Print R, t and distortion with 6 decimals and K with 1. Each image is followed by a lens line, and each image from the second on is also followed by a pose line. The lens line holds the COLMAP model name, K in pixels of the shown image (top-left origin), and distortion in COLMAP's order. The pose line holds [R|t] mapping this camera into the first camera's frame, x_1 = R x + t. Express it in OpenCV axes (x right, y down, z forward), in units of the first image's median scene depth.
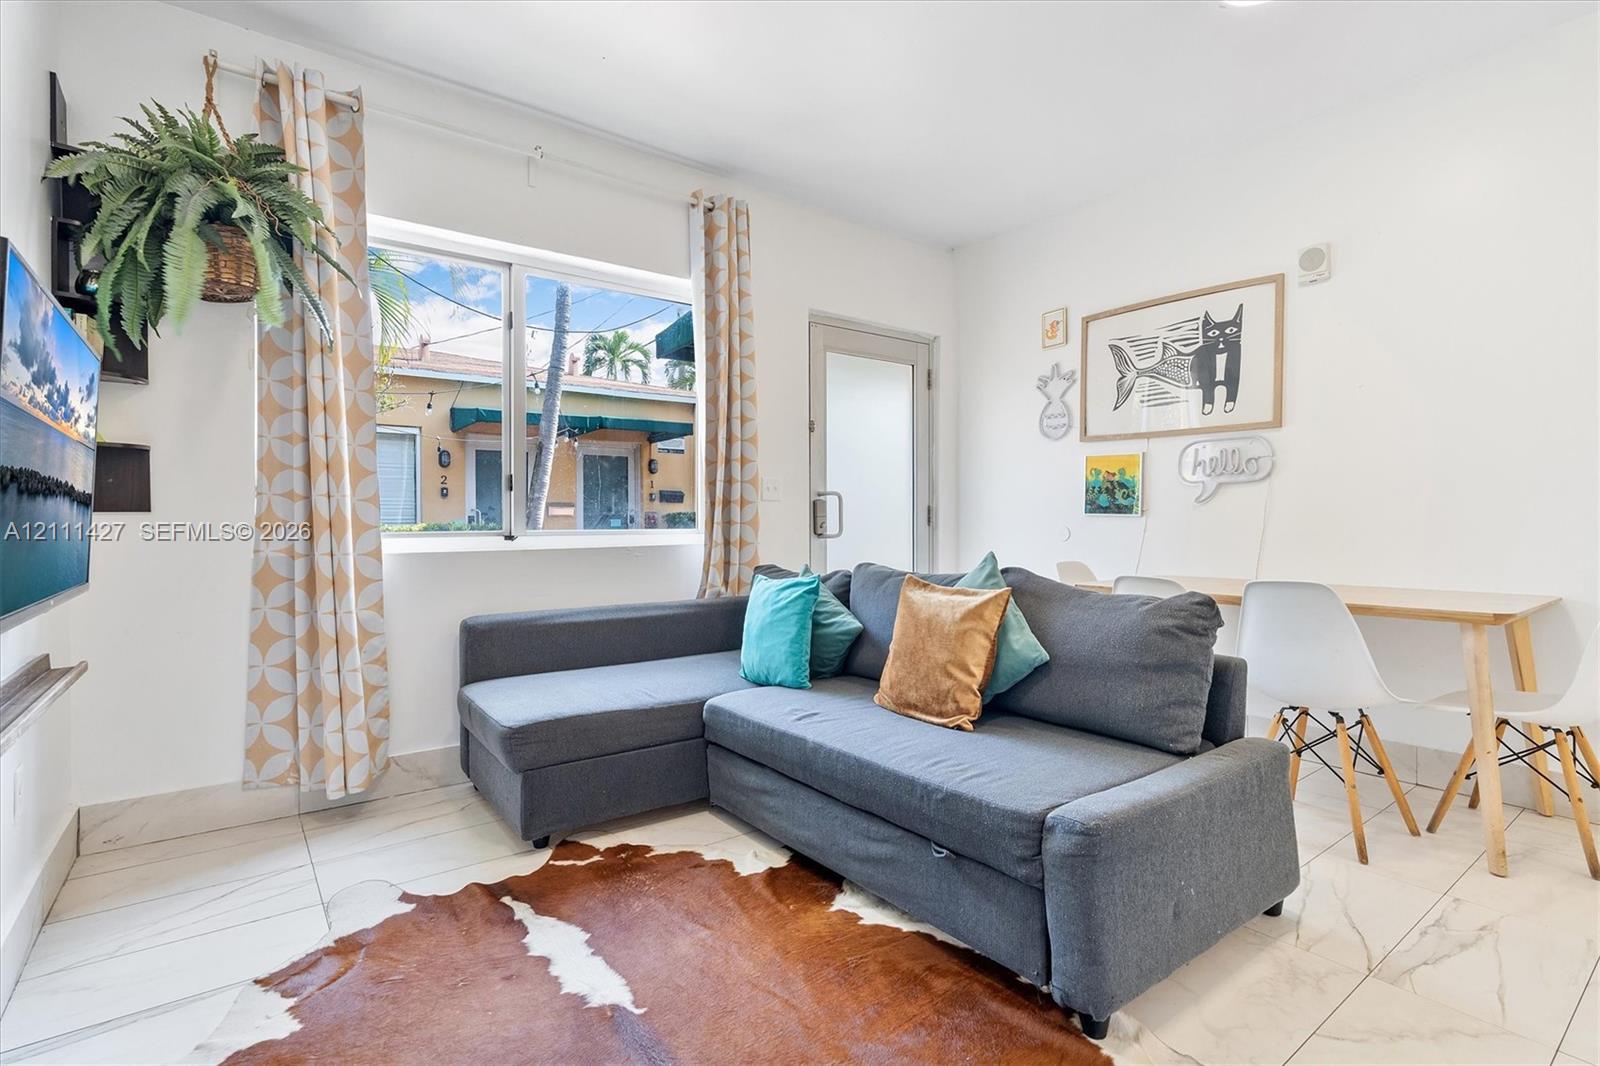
lens RADIAL K [[782.7, 0, 772.2], [0, 782.7, 512.6], [0, 0, 1]] dist [0.000238, 0.000305]
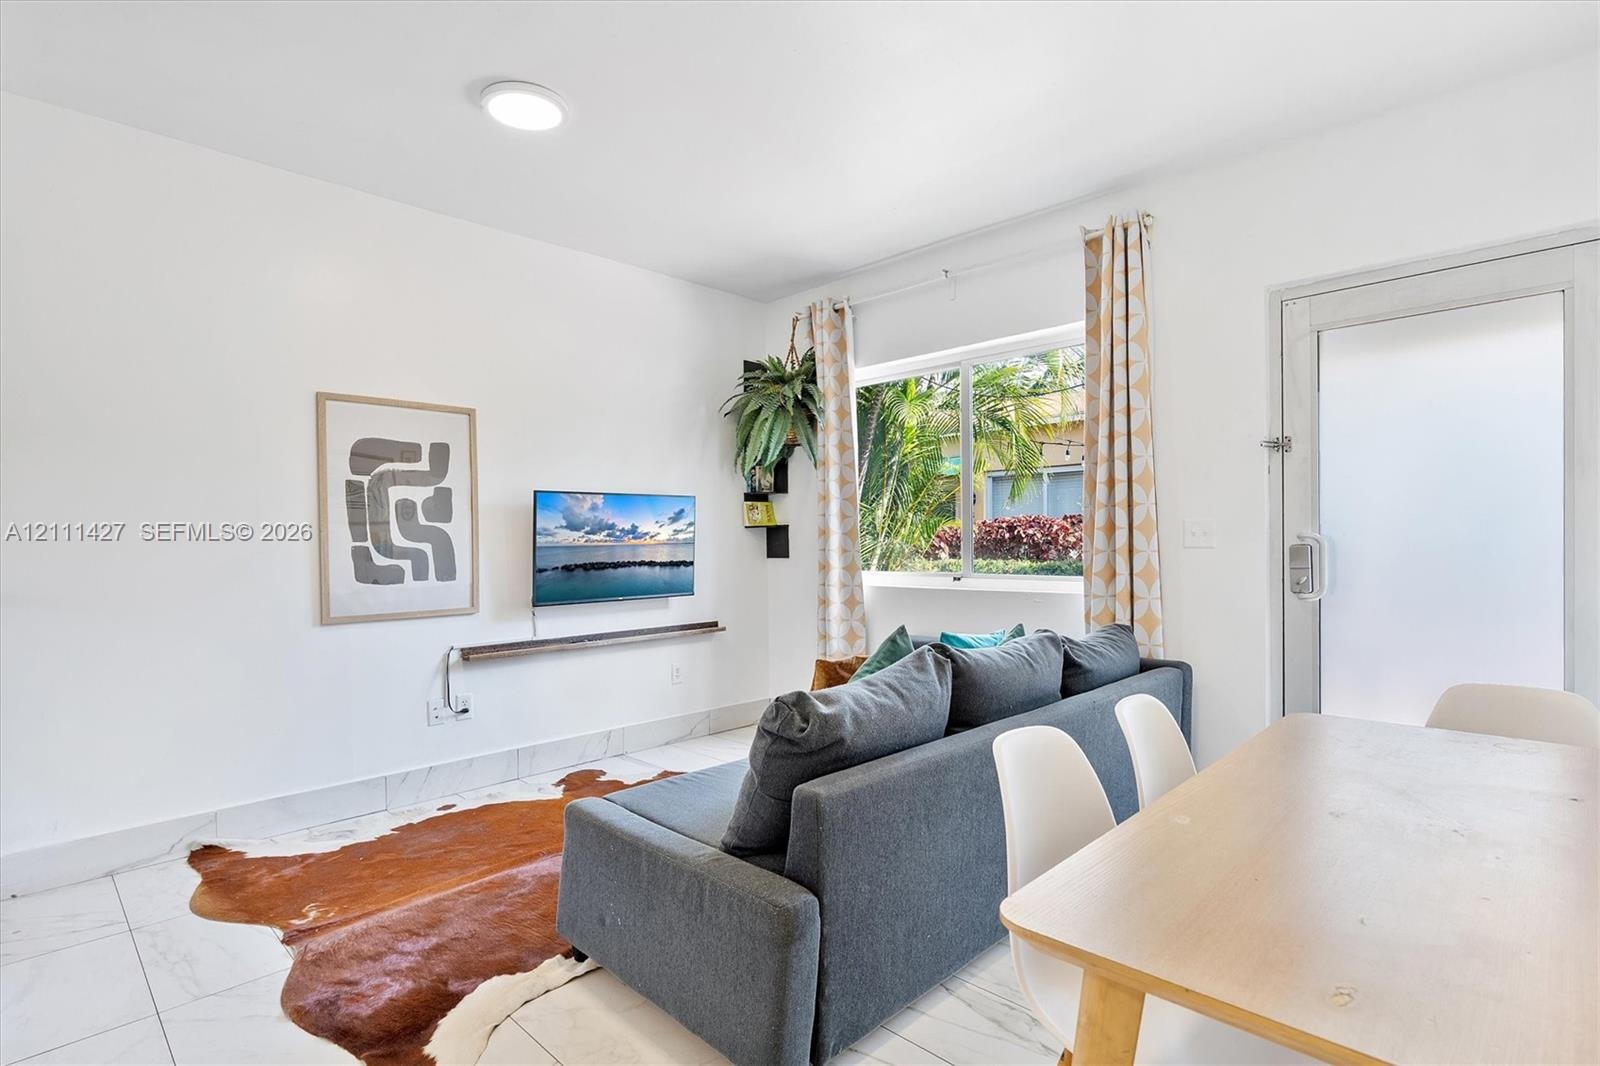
lens RADIAL K [[784.9, 0, 816.1], [0, 784.9, 542.6], [0, 0, 1]] dist [0.031779, -0.001354]
pose [[0.166799, 0.003822, -0.985983, 0.823405], [0.014468, 0.999875, 0.006324, -0.036102], [0.985885, -0.015320, 0.166723, 0.519329]]
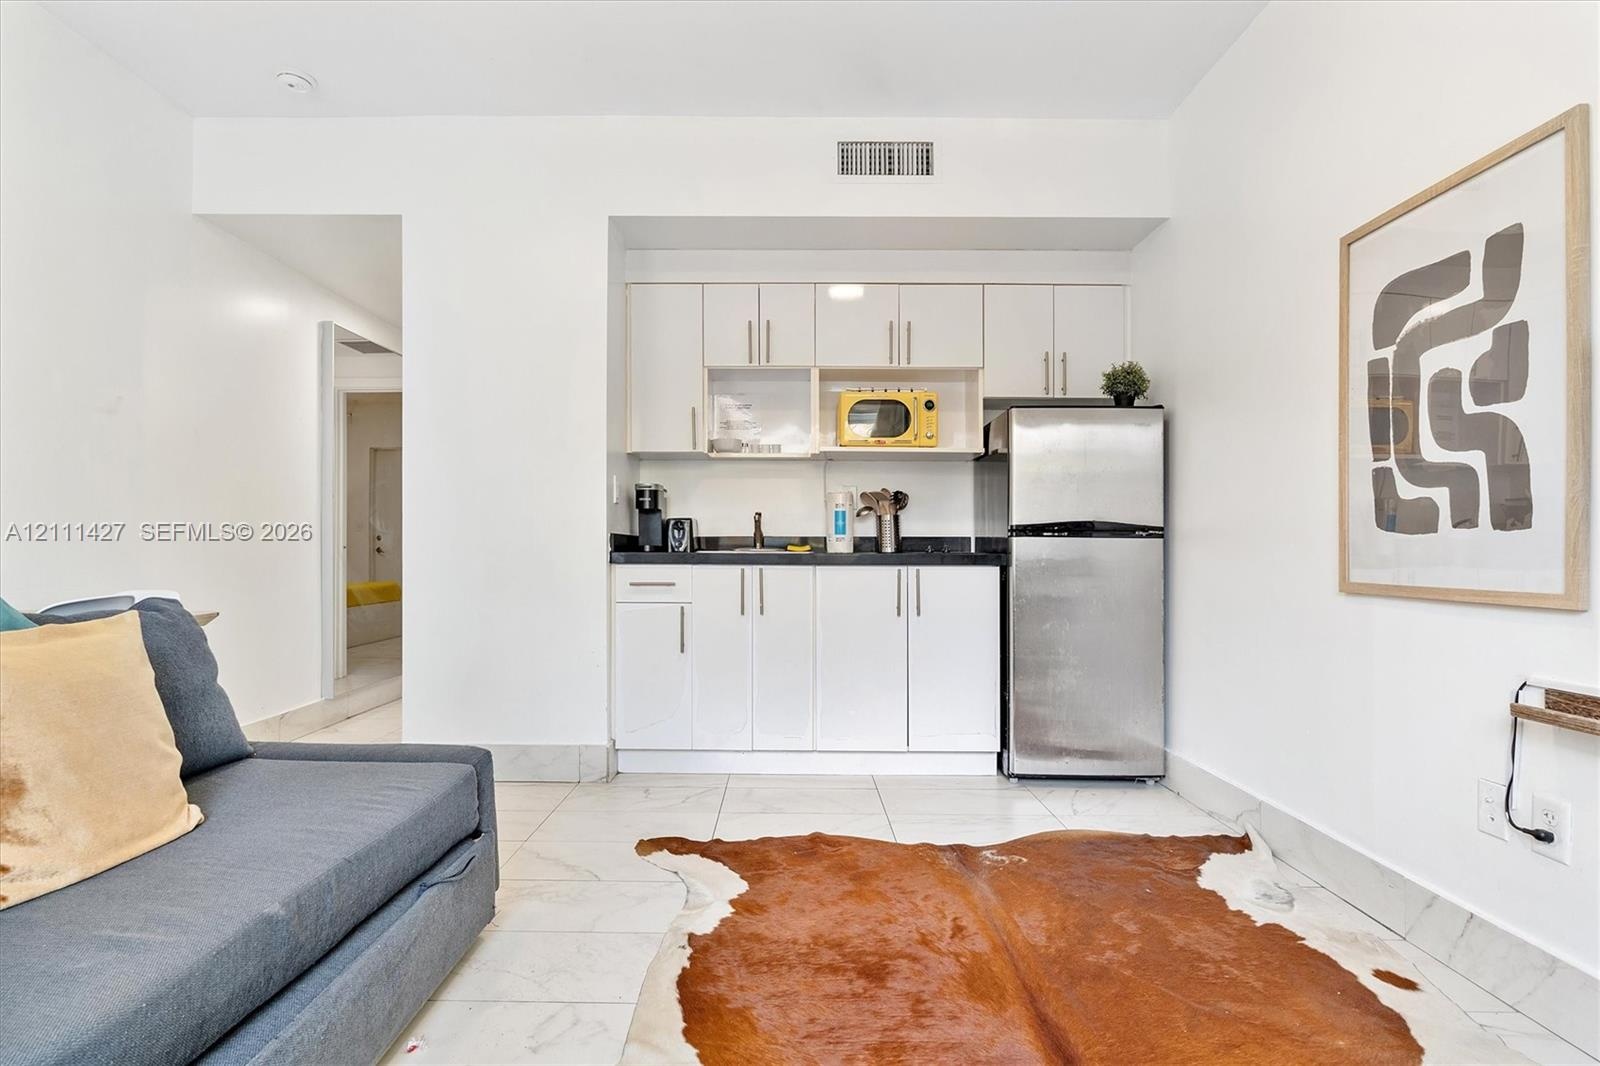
lens RADIAL K [[798.0, 0, 757.1], [0, 798.0, 548.1], [0, 0, 1]] dist [0.001634, 0.000692]
pose [[-0.787487, -0.005821, 0.616304, -0.191540], [-0.009161, 0.999955, -0.002262, 0.027988], [-0.616263, -0.007428, -0.787505, 0.854815]]
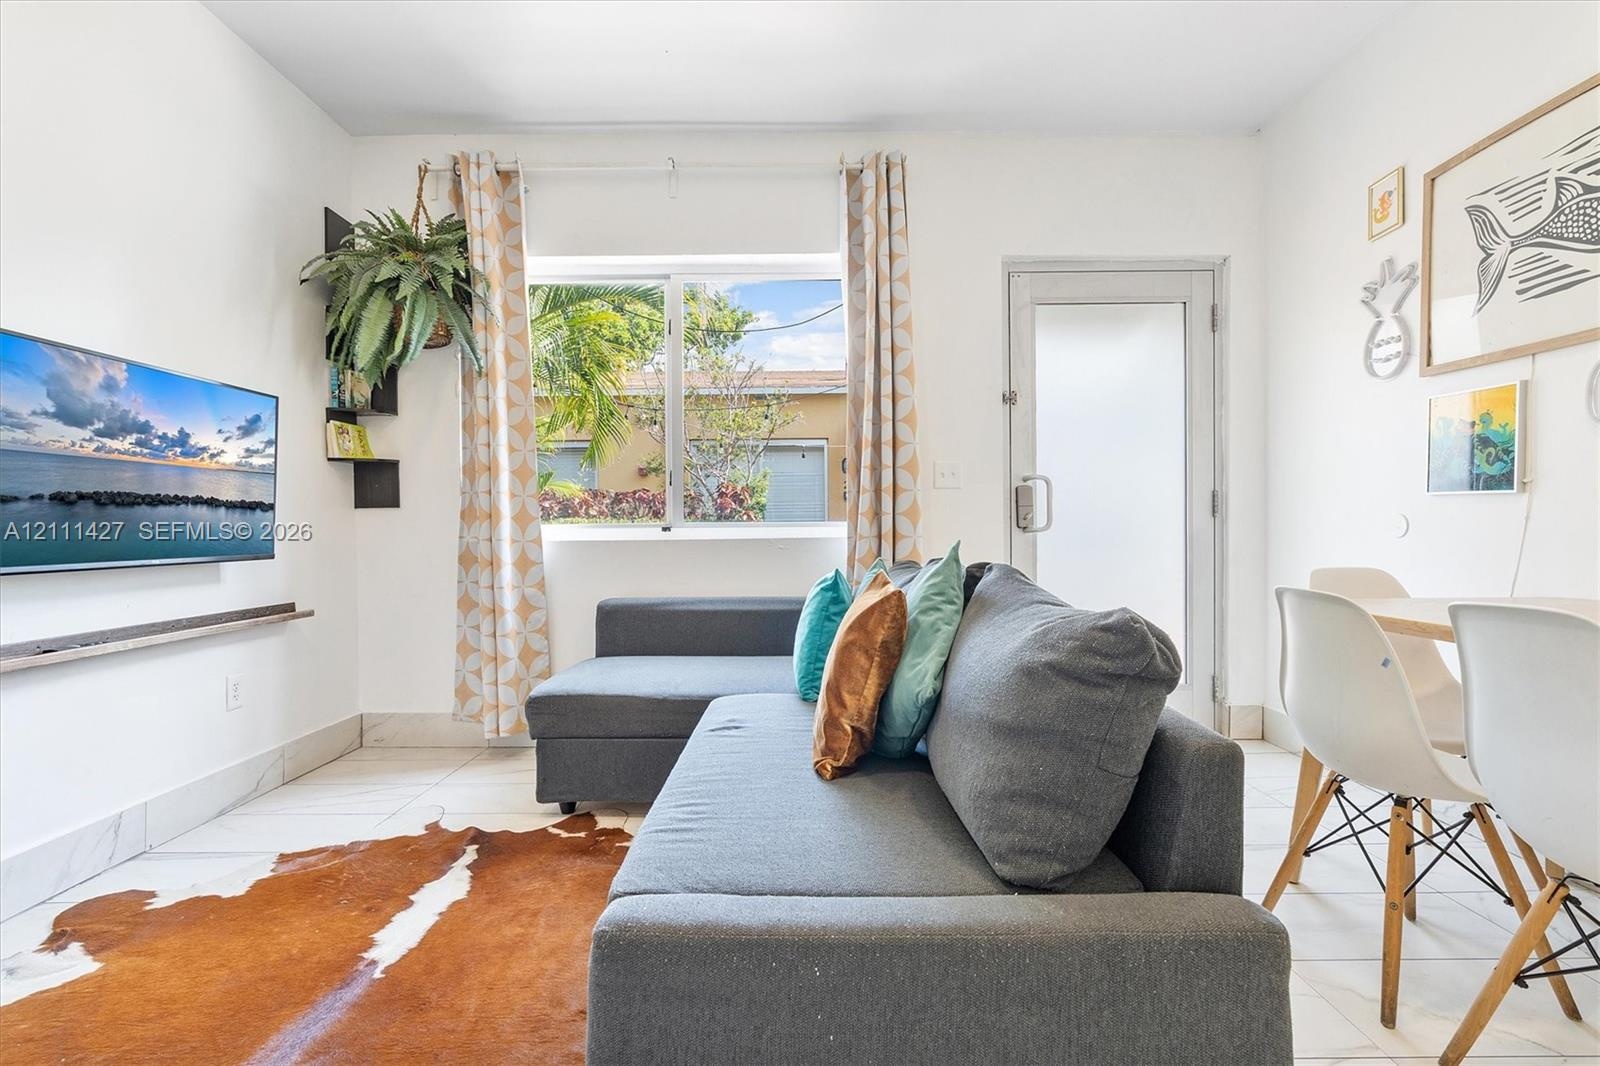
lens RADIAL K [[756.2, 0, 796.1], [0, 756.2, 527.2], [0, 0, 1]] dist [-0.003004, 0.000964]
pose [[0.799547, -0.004218, -0.600589, 0.398701], [0.010258, 0.999925, 0.006633, 0.022129], [0.600516, -0.011464, 0.799530, 0.250801]]
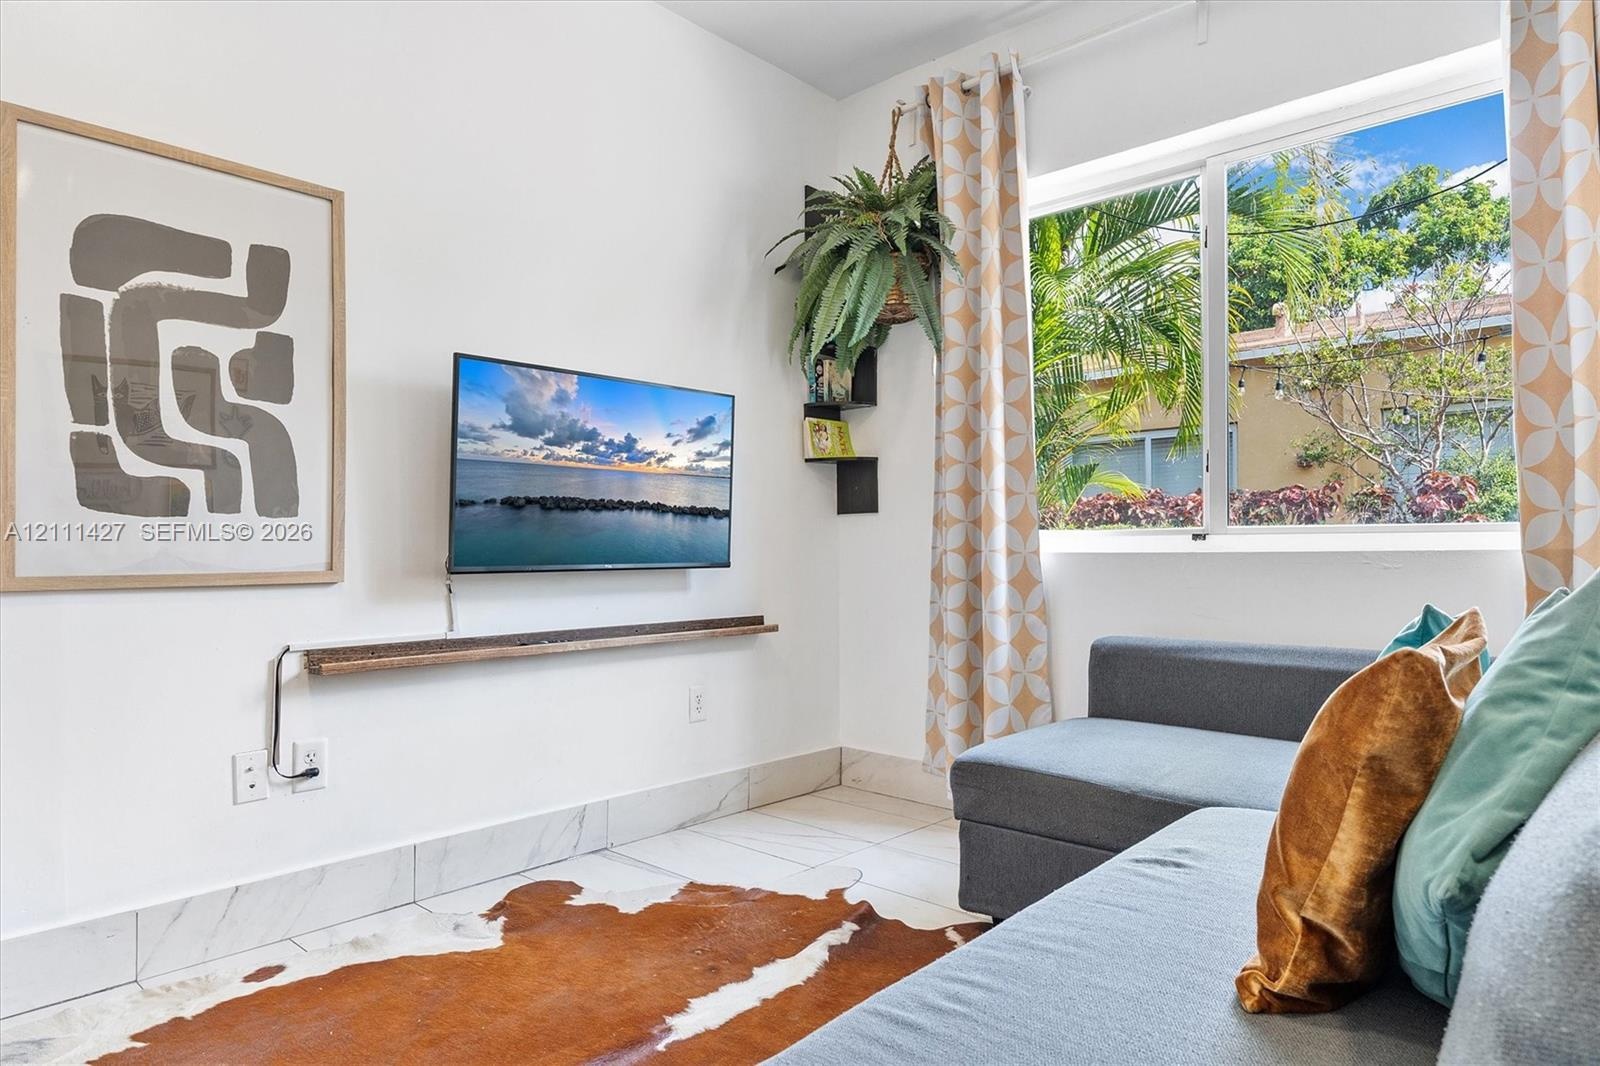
lens RADIAL K [[954.7, 0, 820.5], [0, 954.7, 530.1], [0, 0, 1]] dist [-0.018359, 0.036081]
pose [[0.192595, -0.019488, -0.981085, 0.426240], [0.009310, 0.999794, -0.018032, 0.035385], [0.981234, -0.005661, 0.192737, 0.448501]]
